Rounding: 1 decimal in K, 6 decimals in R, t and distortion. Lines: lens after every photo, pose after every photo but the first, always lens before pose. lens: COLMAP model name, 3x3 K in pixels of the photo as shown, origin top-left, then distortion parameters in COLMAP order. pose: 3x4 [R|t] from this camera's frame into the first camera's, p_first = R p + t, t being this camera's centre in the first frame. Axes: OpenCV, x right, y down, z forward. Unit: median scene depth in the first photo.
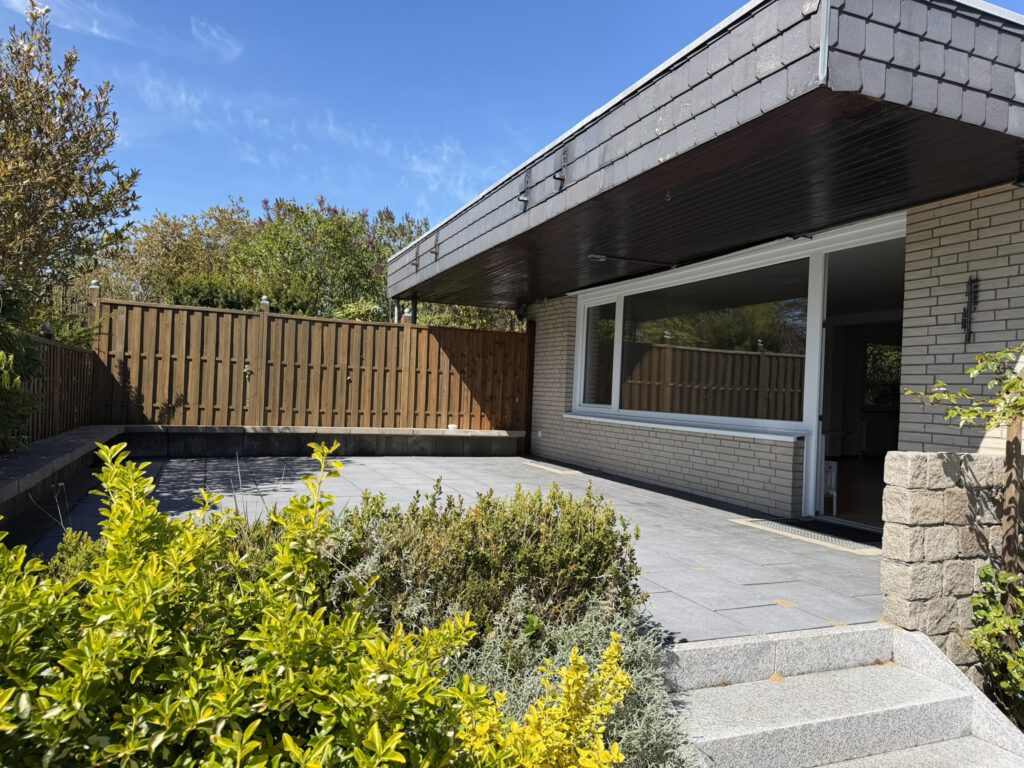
lens RADIAL K [[717.0, 0, 512.0], [0, 717.0, 384.0], [0, 0, 1]] dist [-0.000068, -0.000660]
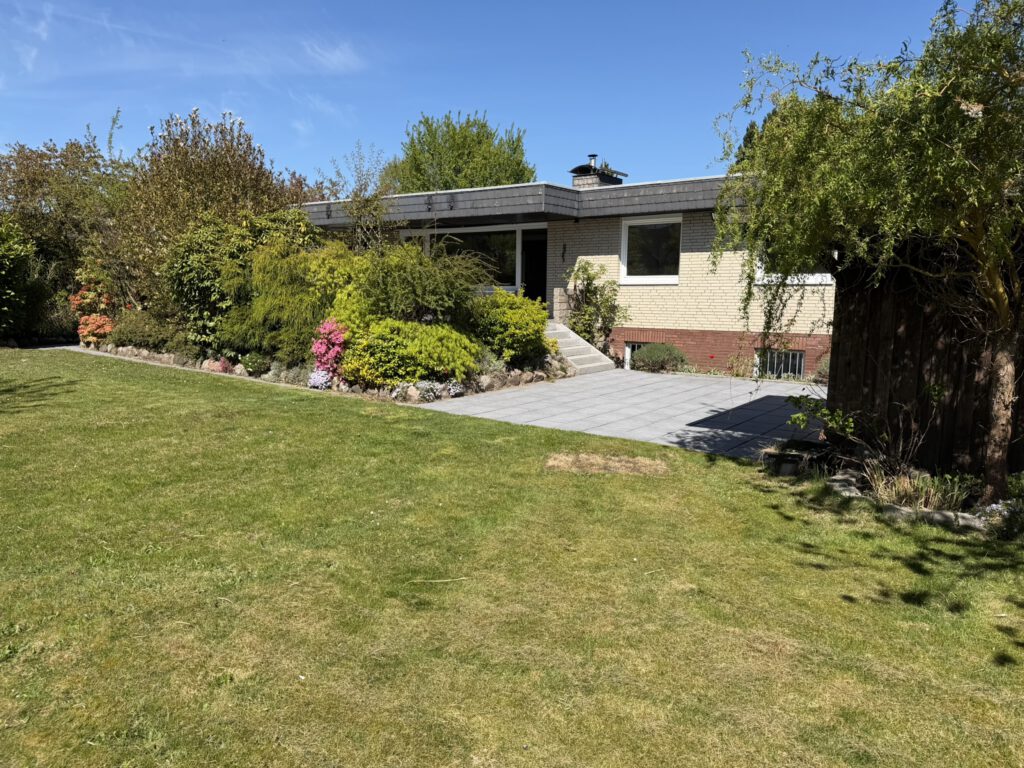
lens RADIAL K [[717.0, 0, 512.0], [0, 717.0, 384.0], [0, 0, 1]] dist [-0.000068, -0.000660]
pose [[0.855883, -0.110290, 0.505273, -1.816633], [0.024059, 0.984430, 0.174126, -0.099403], [-0.516610, -0.136875, 0.845210, -2.465391]]
